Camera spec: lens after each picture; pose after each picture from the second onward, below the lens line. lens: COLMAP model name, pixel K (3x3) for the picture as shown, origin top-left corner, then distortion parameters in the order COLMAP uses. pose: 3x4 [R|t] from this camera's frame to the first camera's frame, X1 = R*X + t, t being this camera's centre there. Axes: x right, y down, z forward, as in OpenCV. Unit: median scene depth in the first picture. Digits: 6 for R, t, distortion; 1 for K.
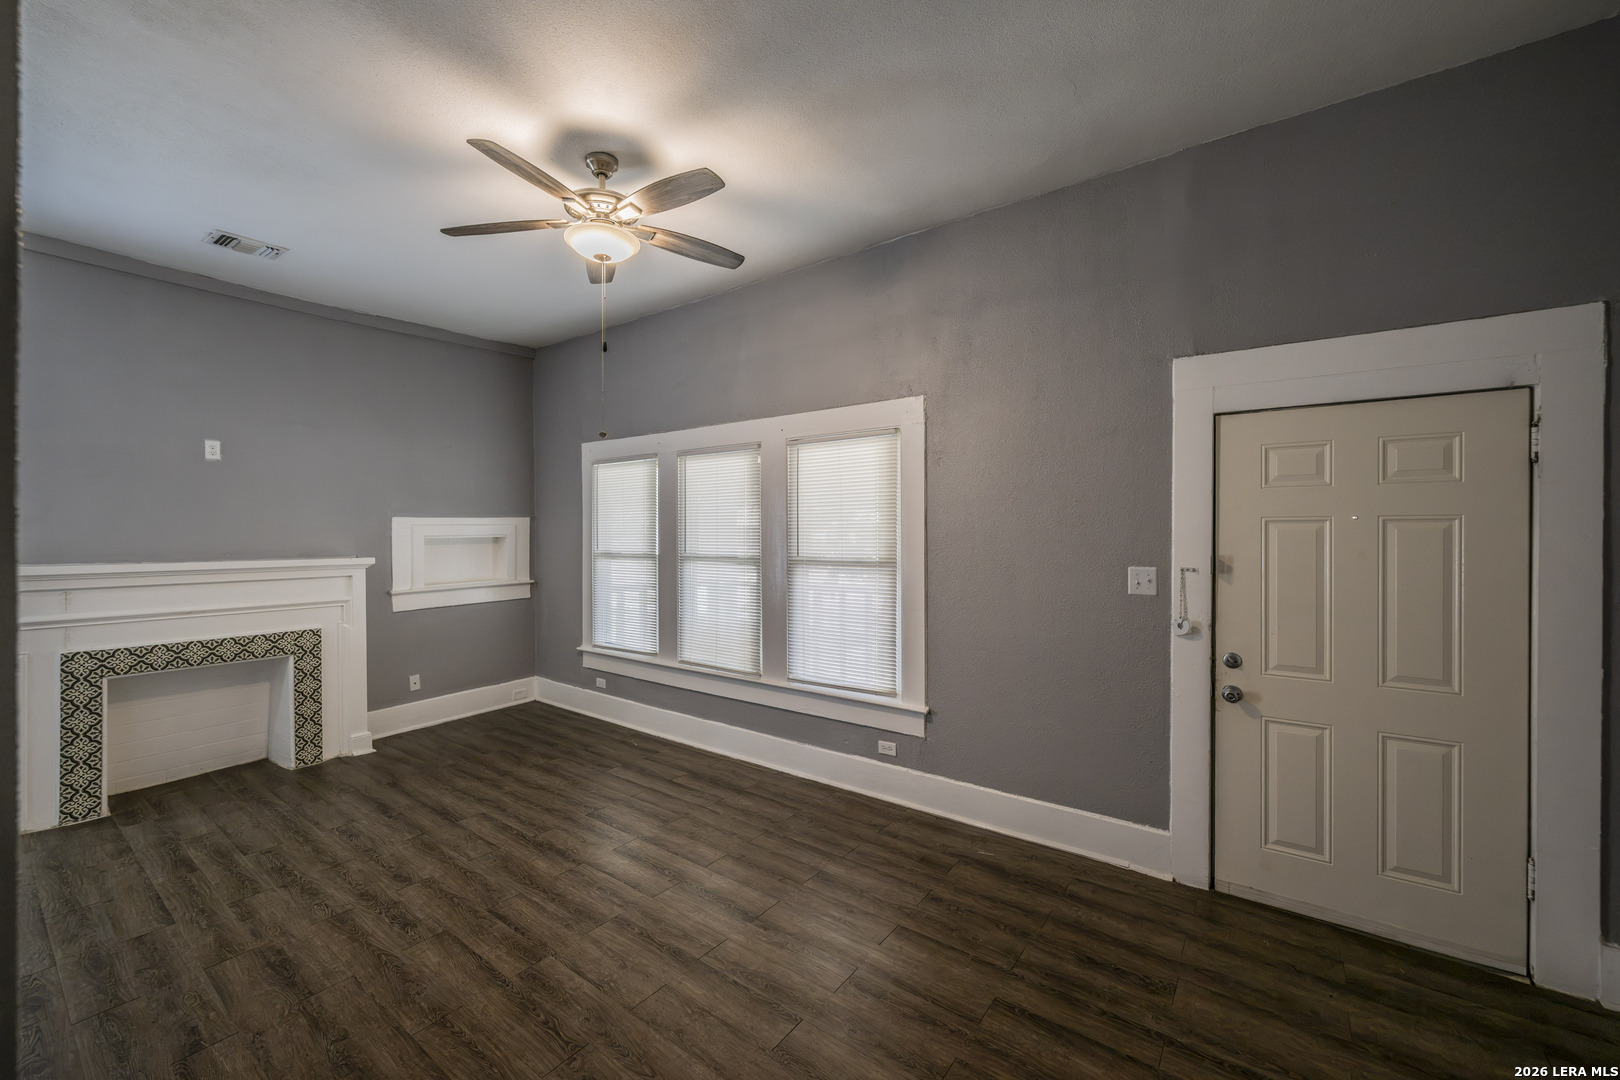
lens RADIAL K [[645.0, 0, 812.2], [0, 645.0, 540.9], [0, 0, 1]] dist [-0.003036, 0.000069]
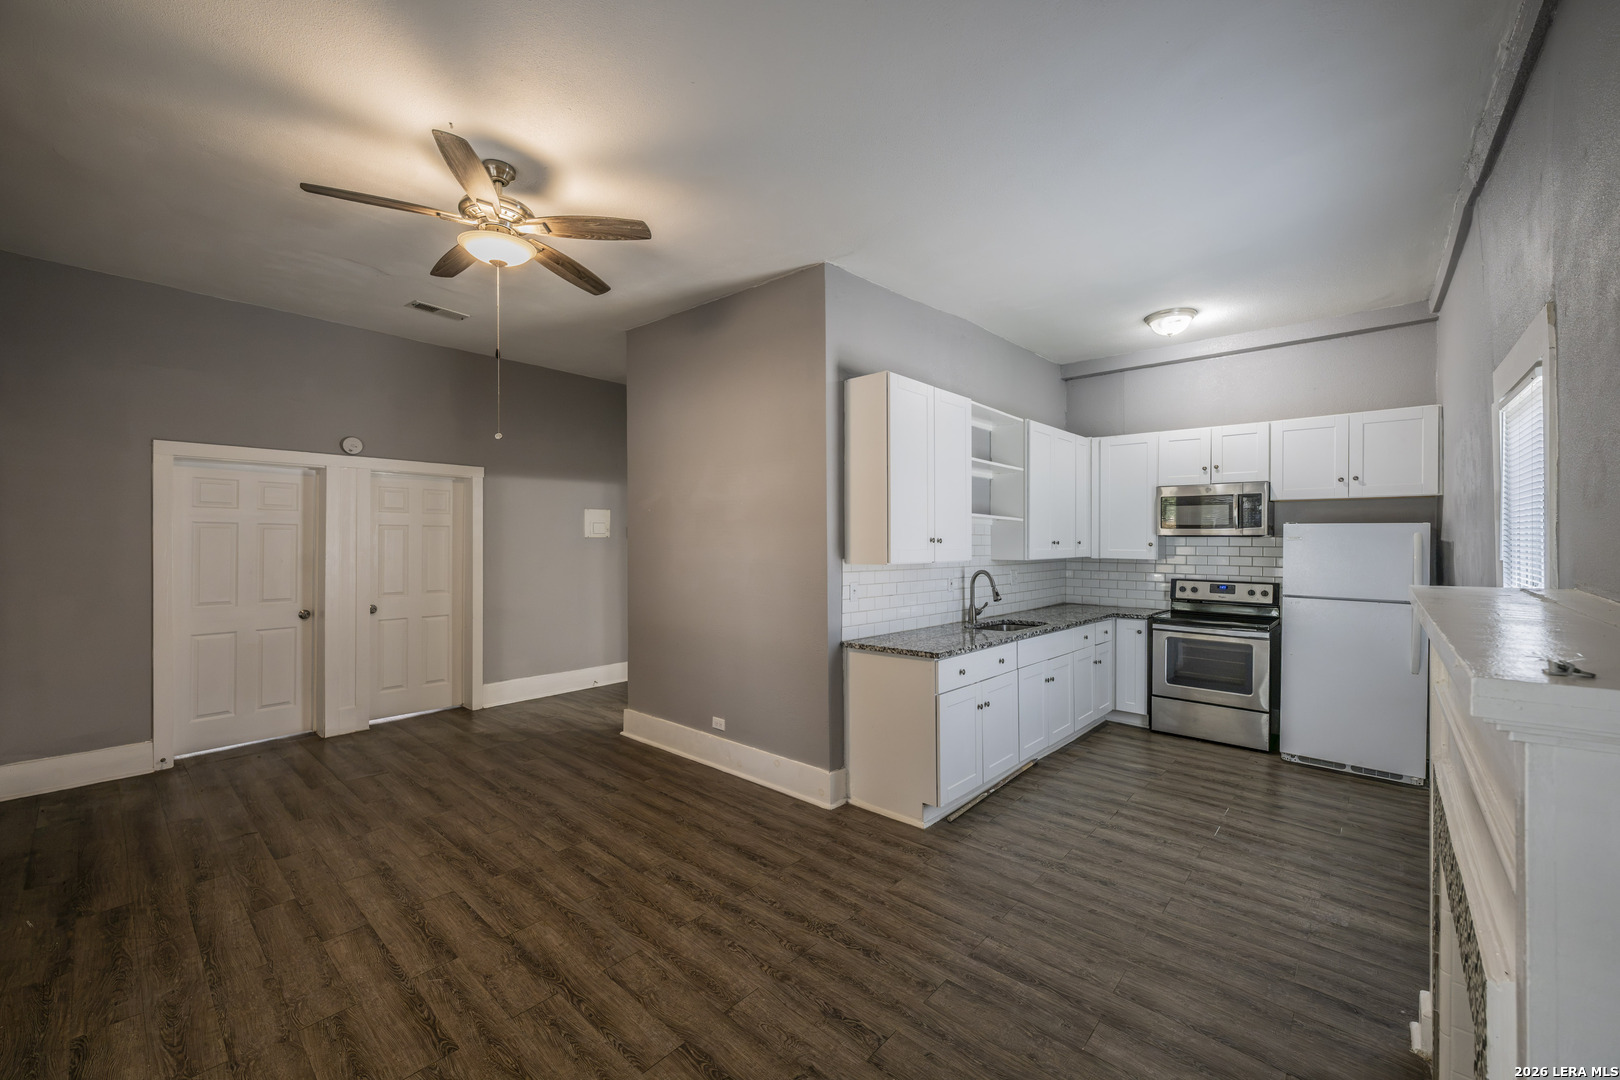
lens RADIAL K [[645.0, 0, 819.9], [0, 645.0, 534.7], [0, 0, 1]] dist [-0.003036, 0.000069]
pose [[-0.996560, 0.001774, 0.082853, -0.610266], [0.002519, 0.999957, 0.008887, -0.011488], [-0.082834, 0.009066, -0.996522, 1.313399]]
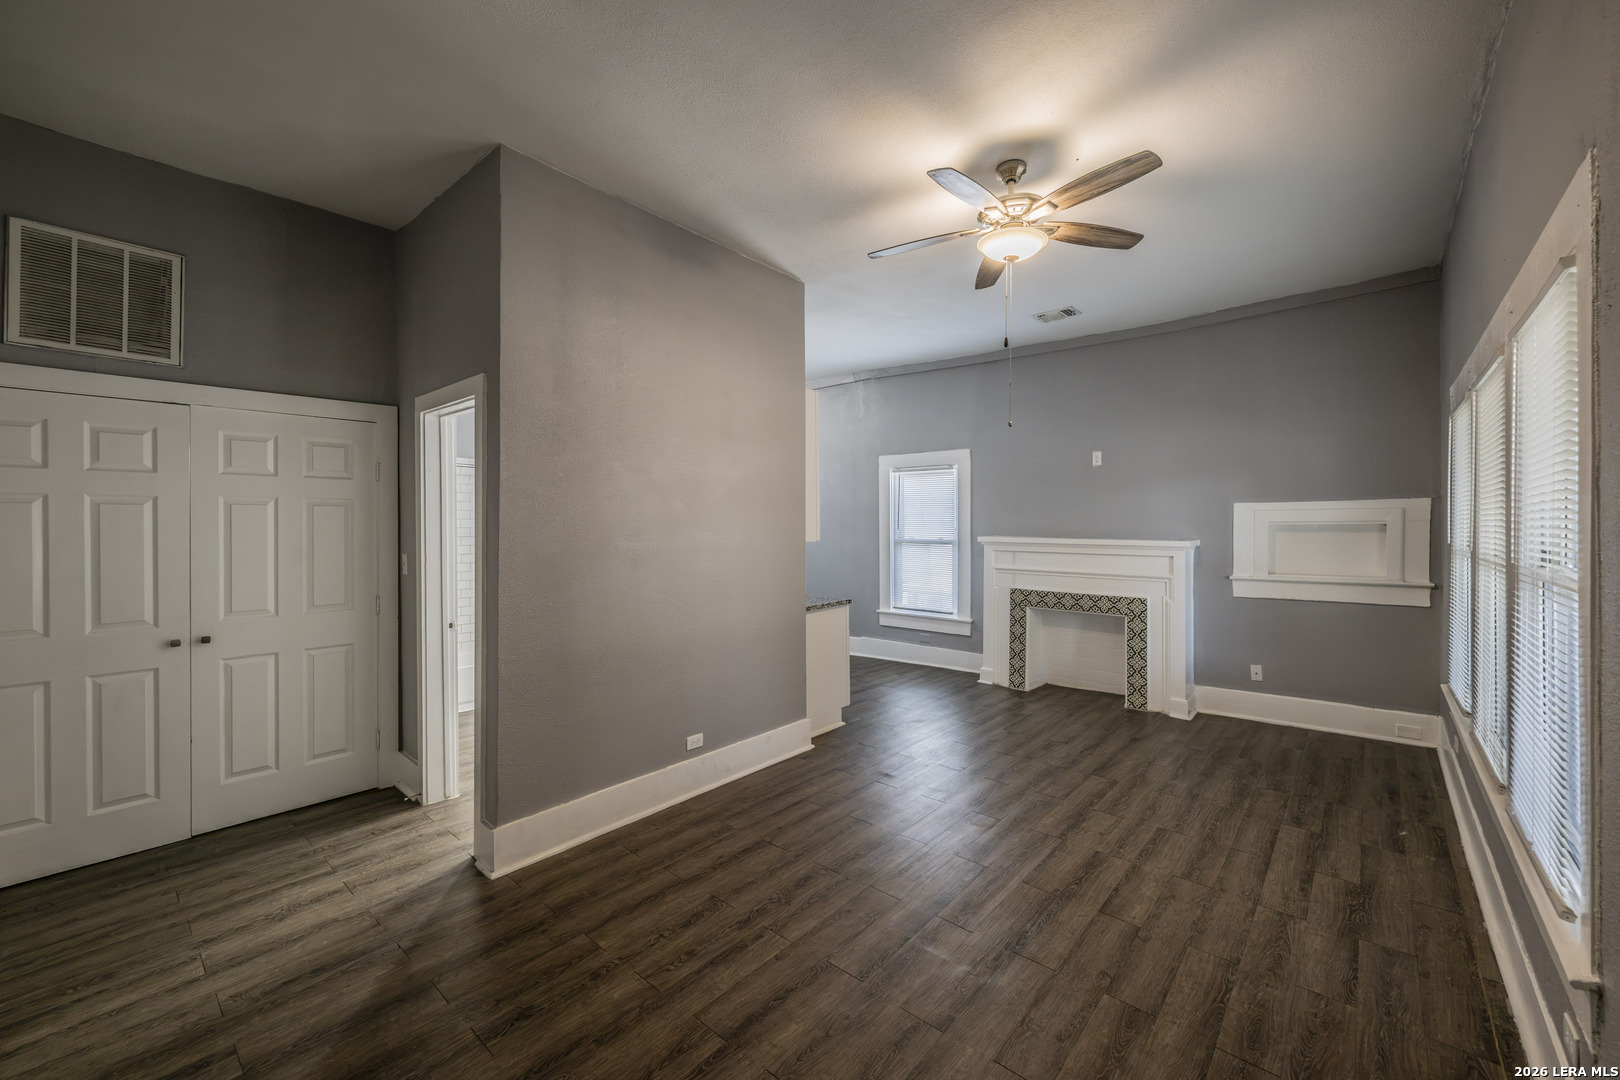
lens RADIAL K [[645.0, 0, 806.5], [0, 645.0, 523.9], [0, 0, 1]] dist [-0.003036, 0.000069]
pose [[-0.080722, 0.005956, -0.996719, 0.512418], [-0.015271, 0.999857, 0.007211, -0.001730], [0.996620, 0.015803, -0.080619, 0.497346]]
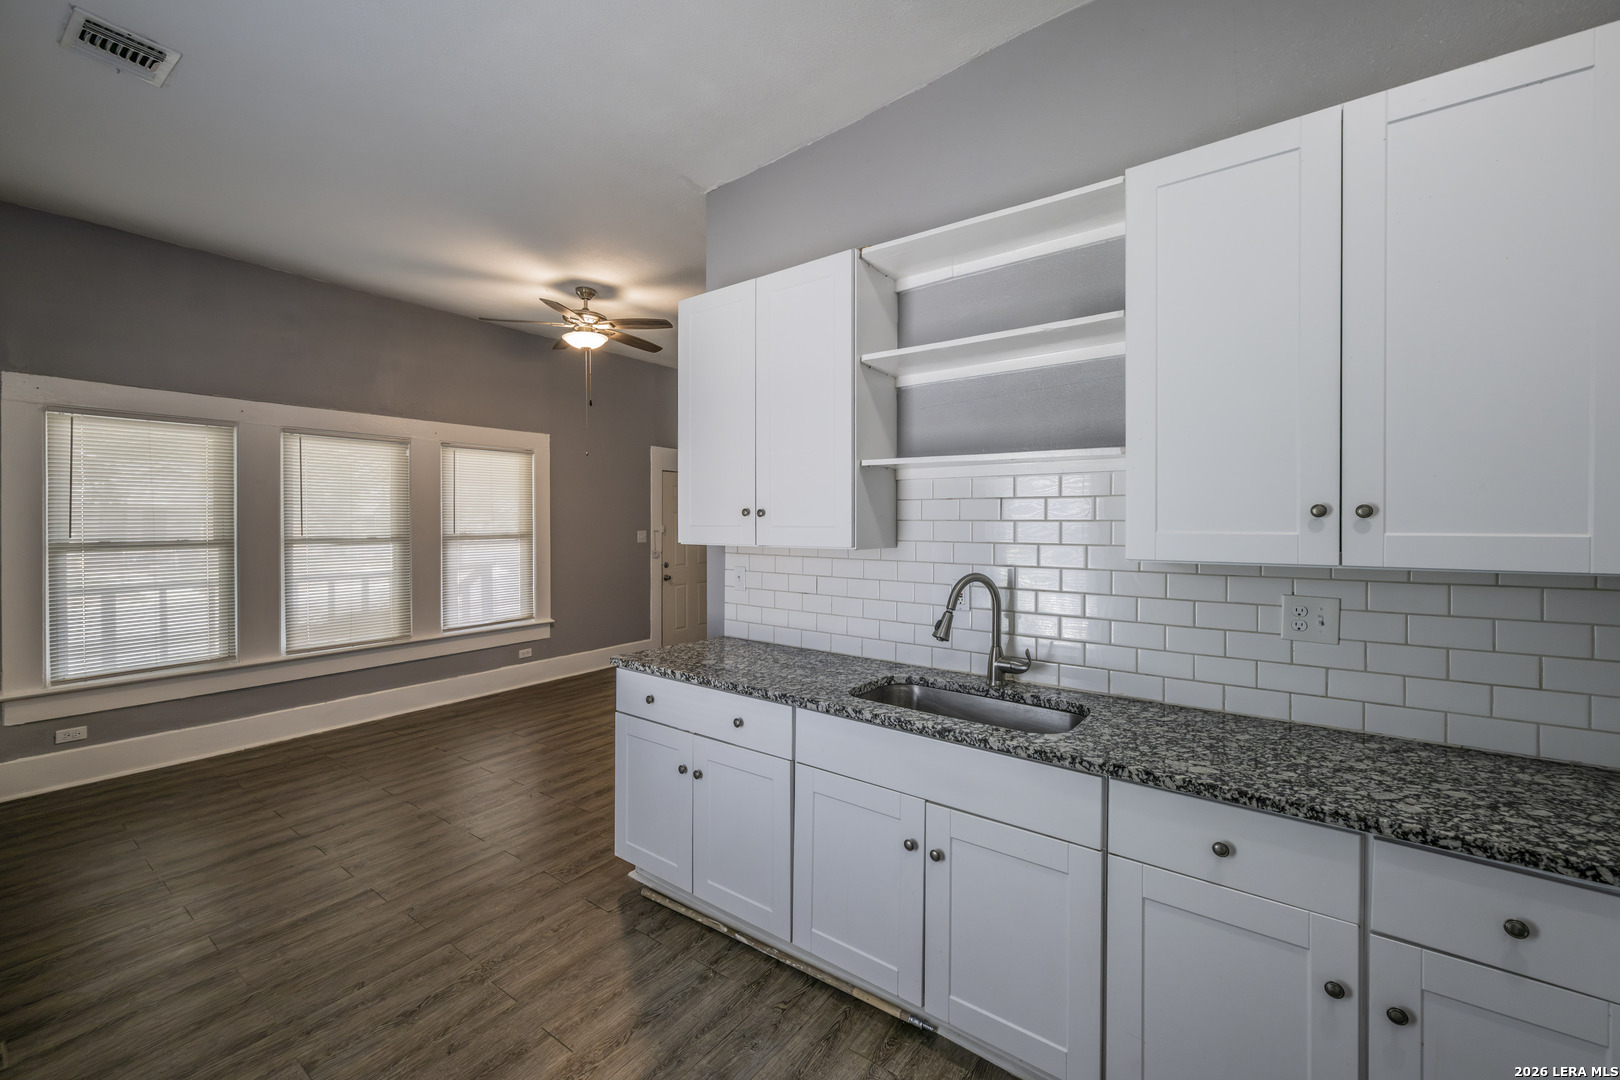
lens RADIAL K [[645.0, 0, 802.4], [0, 645.0, 526.0], [0, 0, 1]] dist [-0.003036, 0.000069]
pose [[-0.006456, -0.003822, 0.999972, -1.331723], [0.018750, 0.999816, 0.003942, 0.017031], [-0.999803, 0.018775, -0.006383, 0.303193]]
